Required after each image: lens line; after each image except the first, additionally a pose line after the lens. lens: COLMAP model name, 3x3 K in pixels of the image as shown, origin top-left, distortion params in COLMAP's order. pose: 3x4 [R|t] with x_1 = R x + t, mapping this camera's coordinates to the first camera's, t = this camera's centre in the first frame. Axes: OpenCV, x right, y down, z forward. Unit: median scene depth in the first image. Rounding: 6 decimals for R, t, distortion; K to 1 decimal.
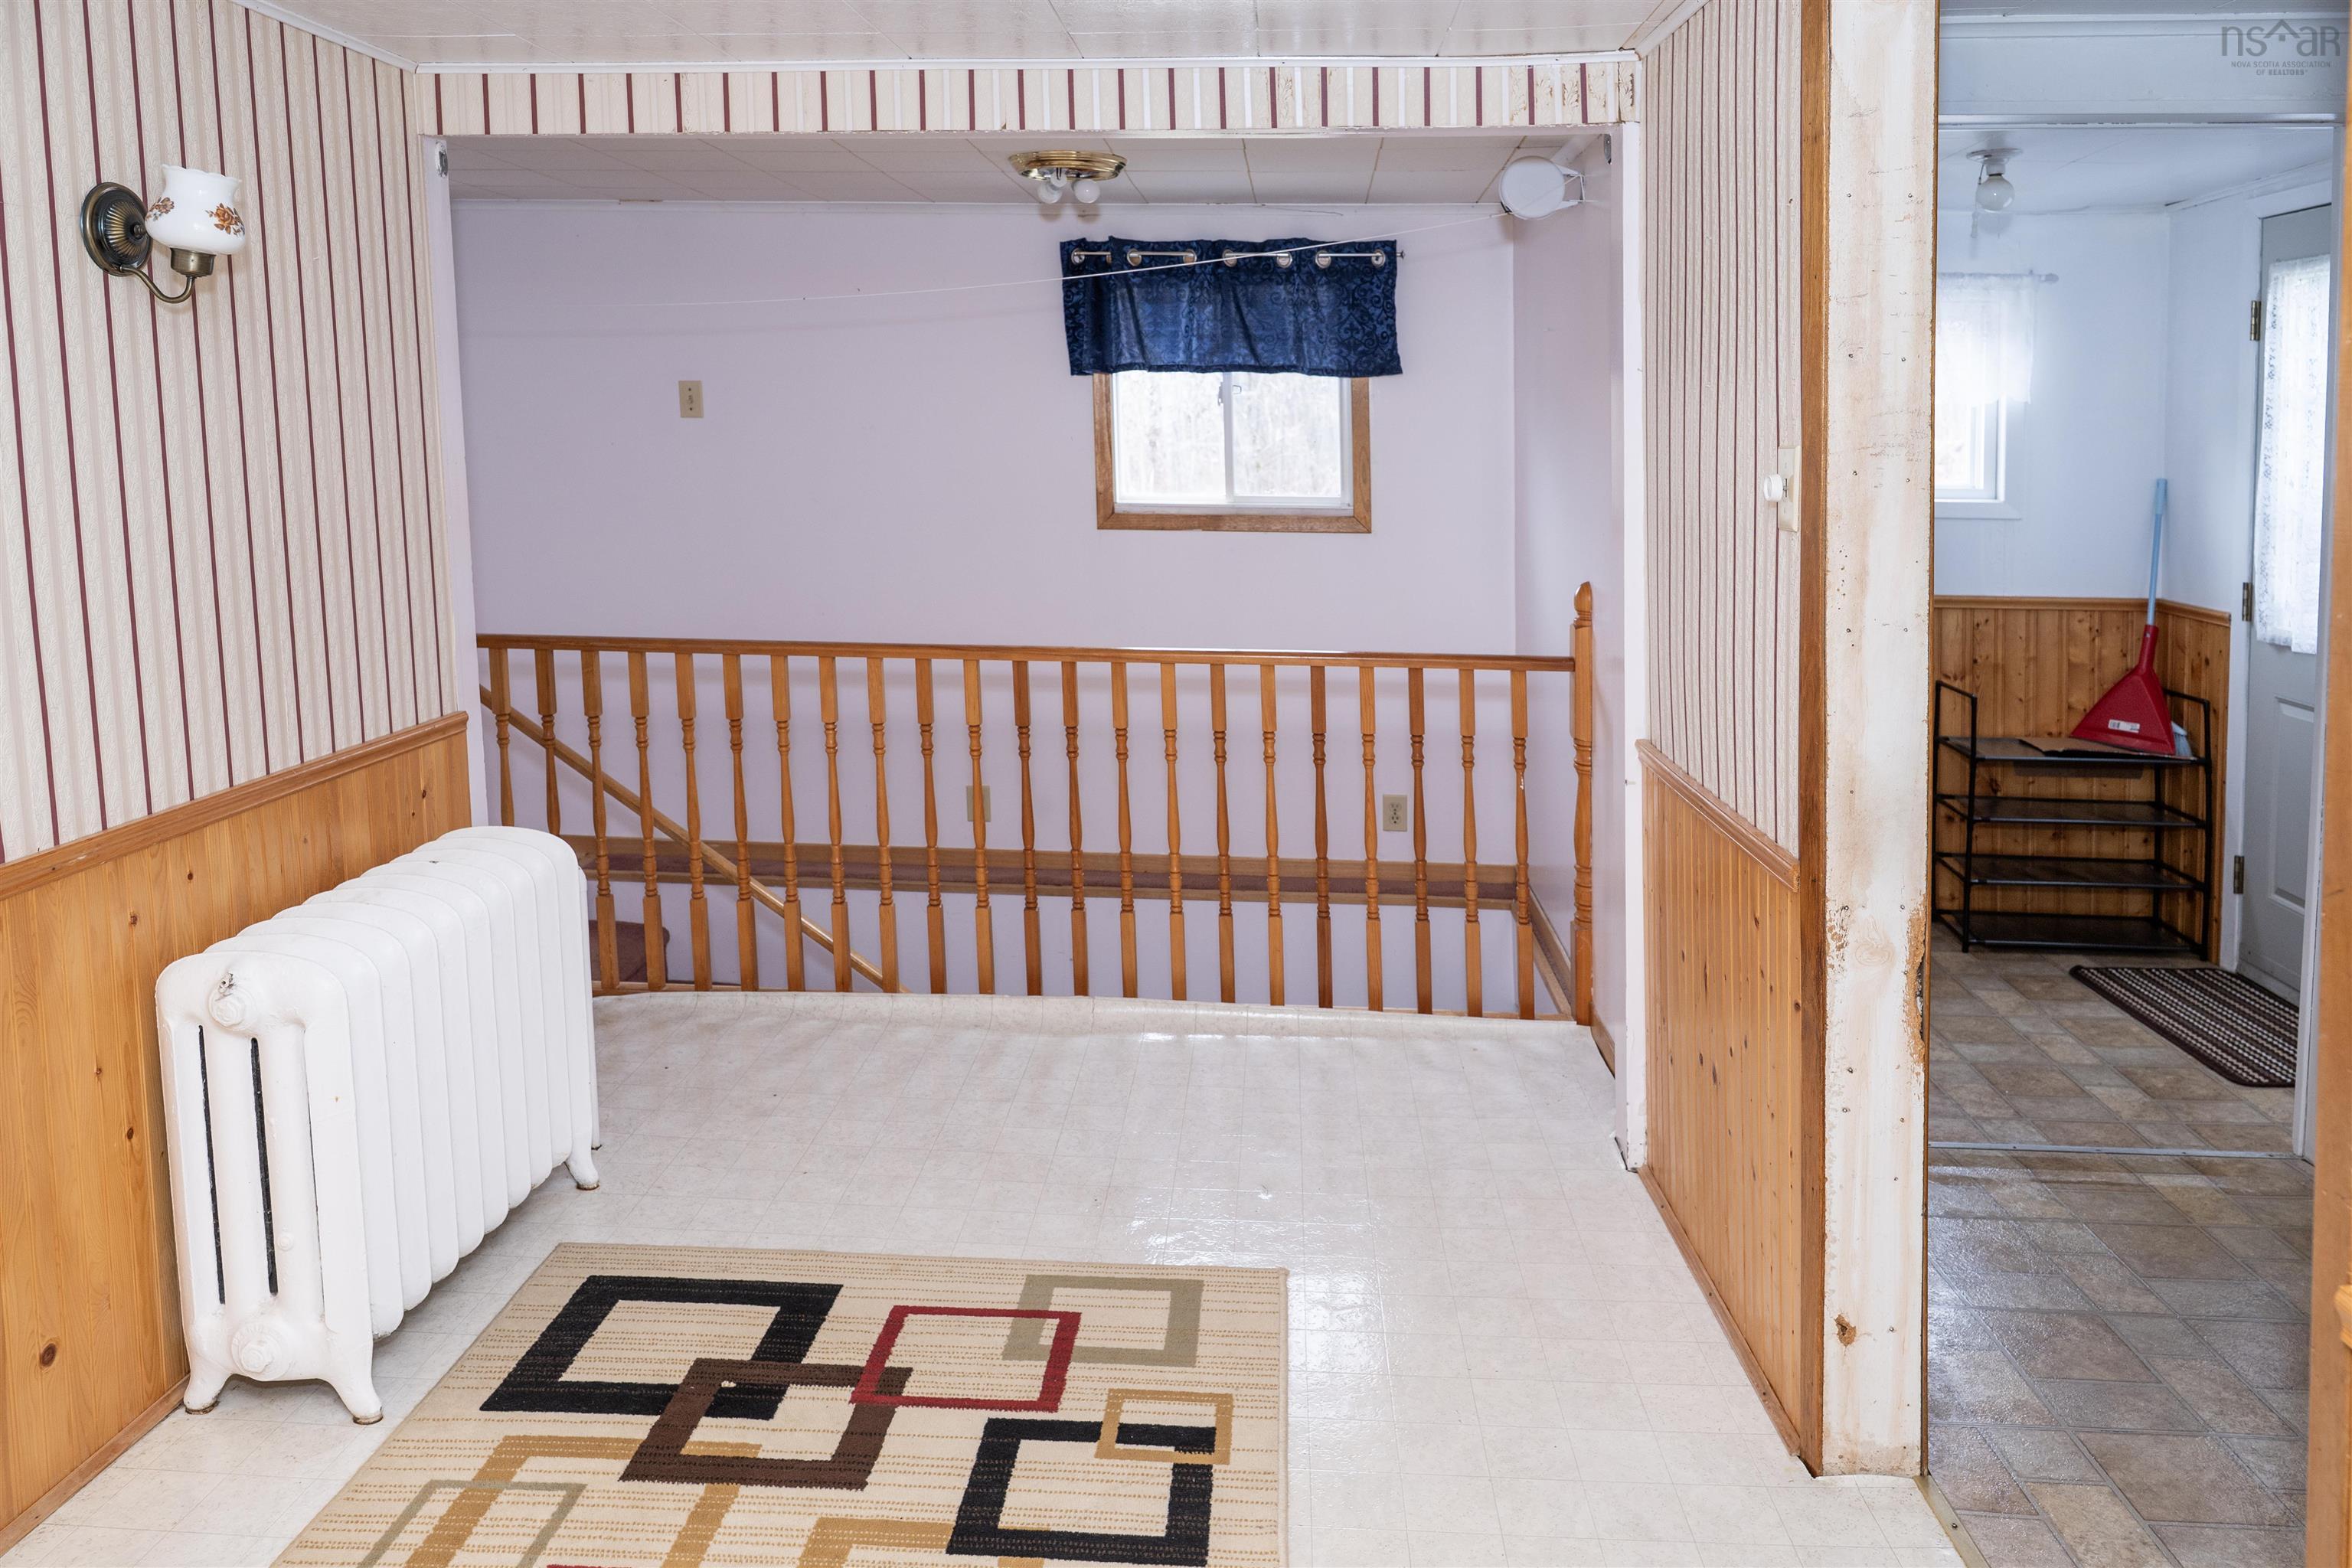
lens RADIAL K [[1597.7, 0, 1171.9], [0, 1597.7, 568.2], [0, 0, 1]] dist [0.005447, -0.001076]
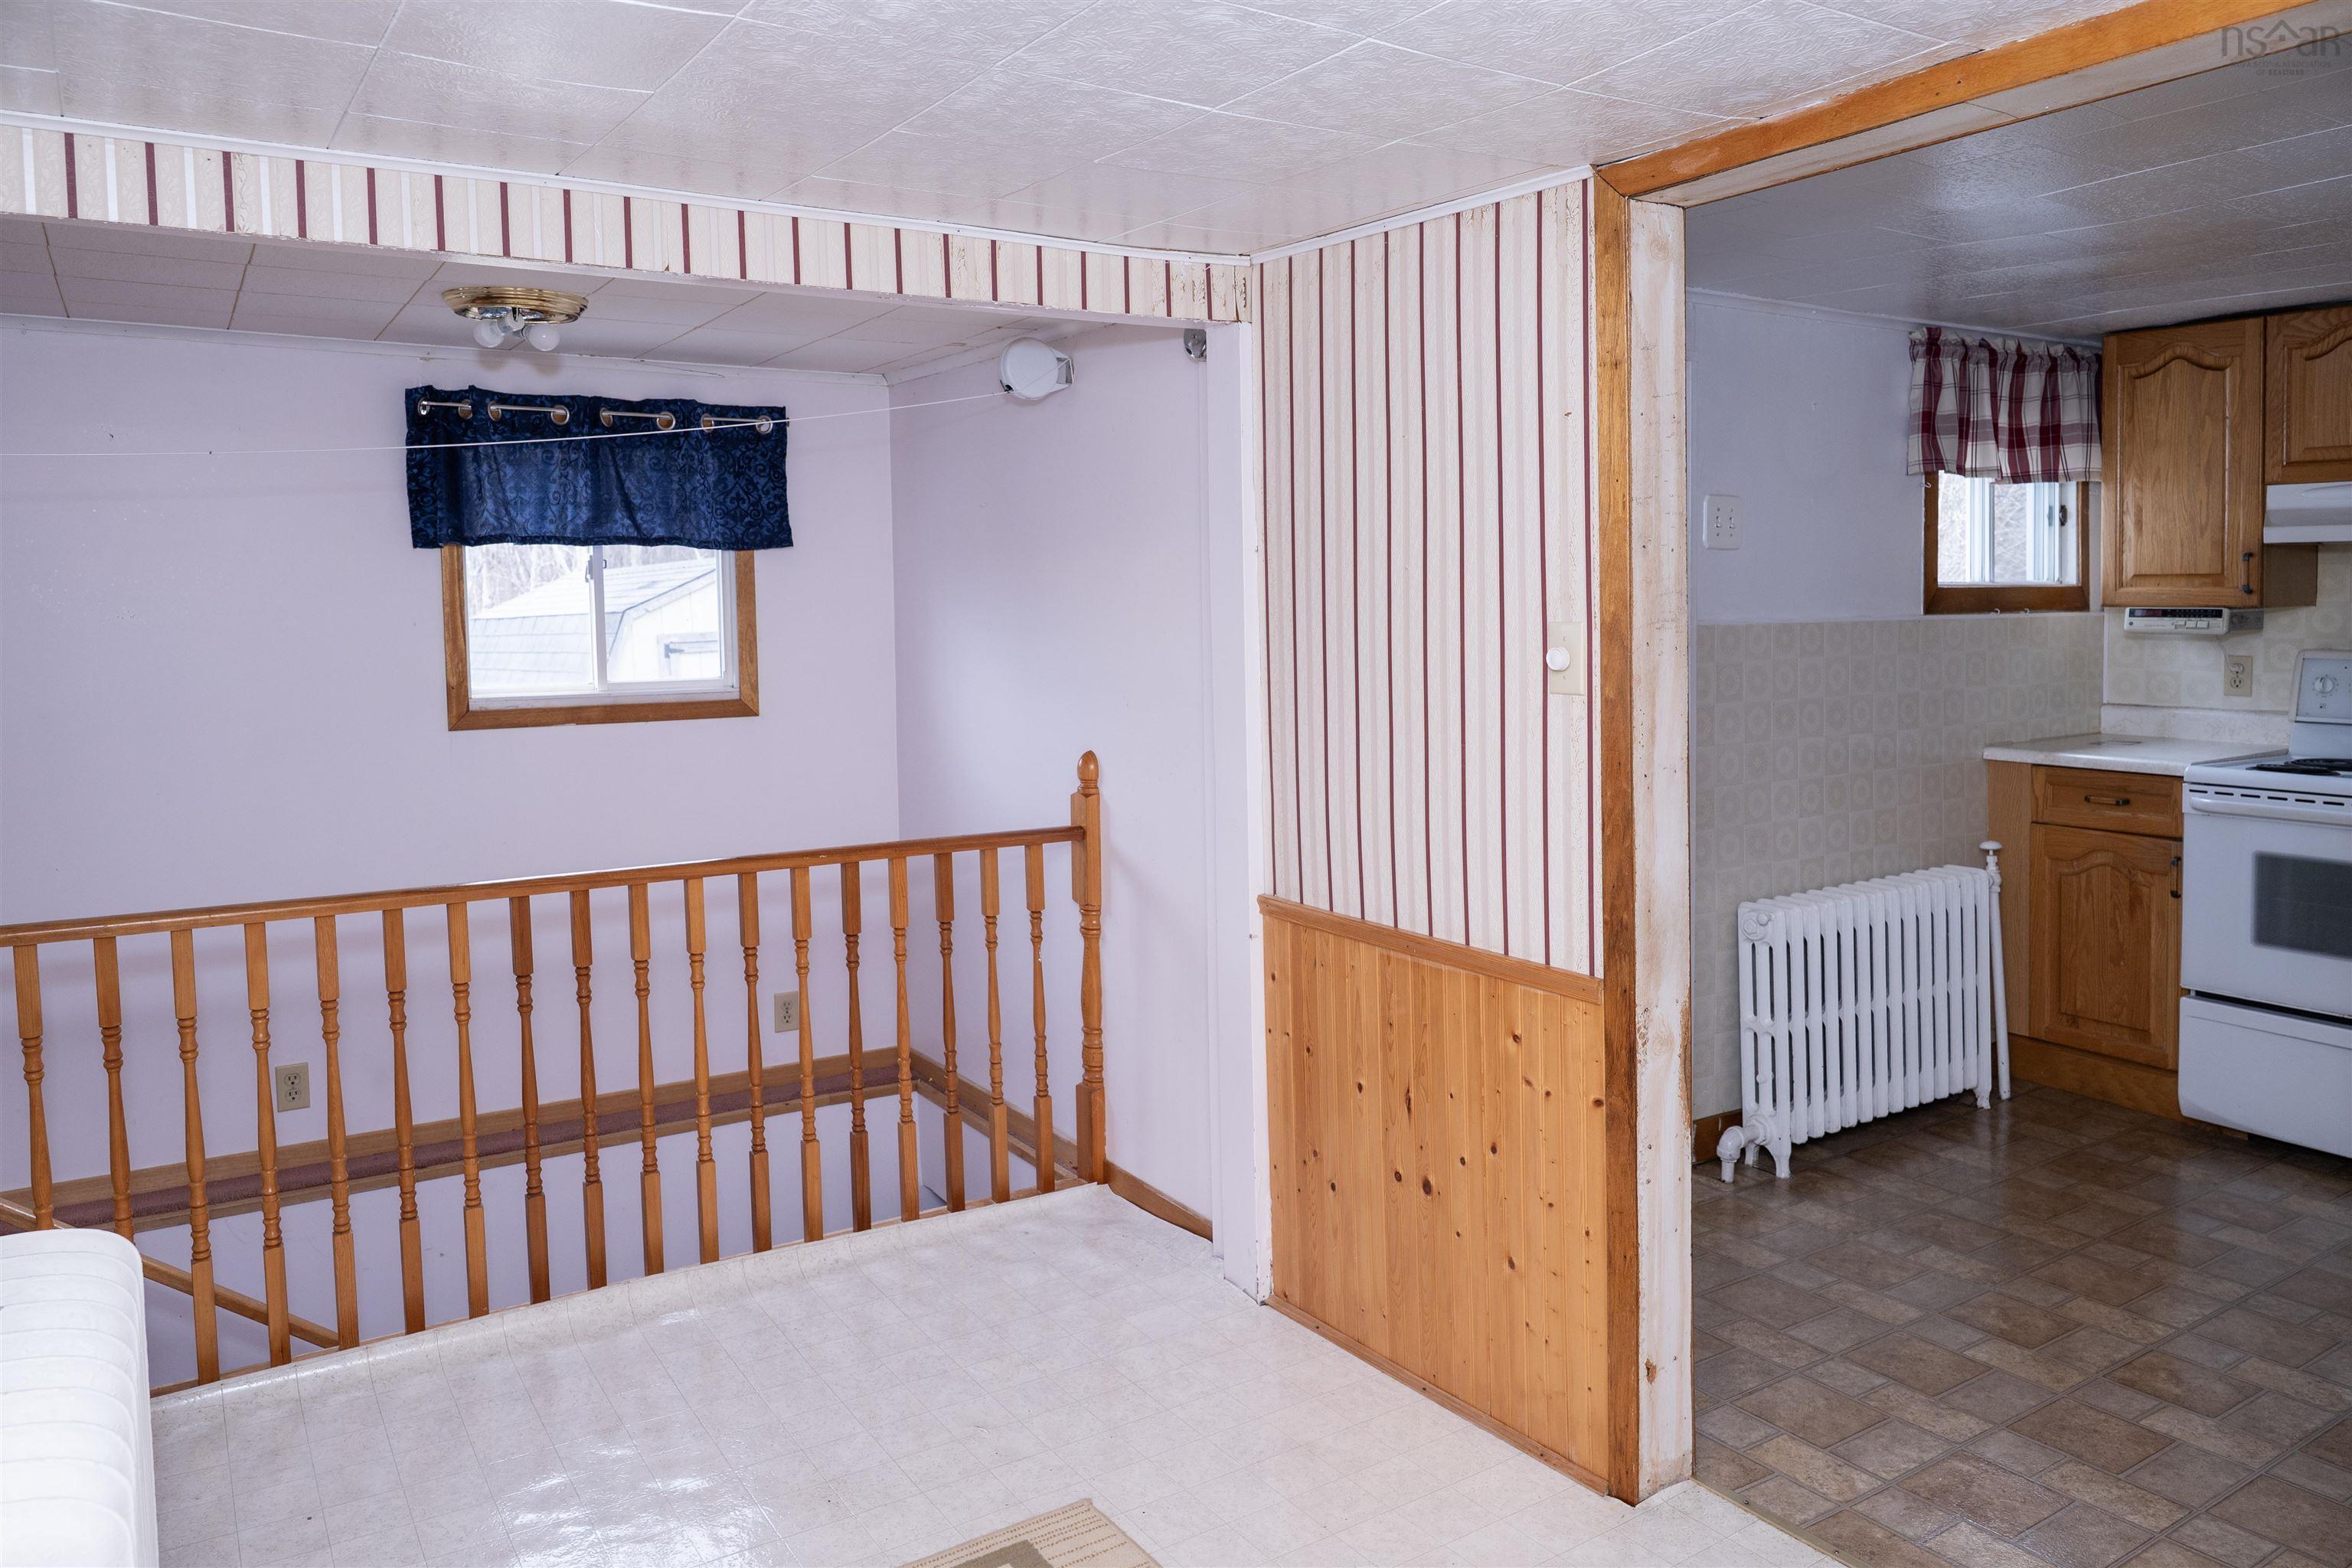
lens RADIAL K [[1615.5, 0, 1168.6], [0, 1615.5, 663.4], [0, 0, 1]] dist [0.002519, 0.002291]
pose [[0.812561, -0.042720, 0.581308, -0.291236], [0.066414, 0.997601, -0.019521, -0.023118], [-0.579080, 0.054469, 0.813449, 0.114708]]
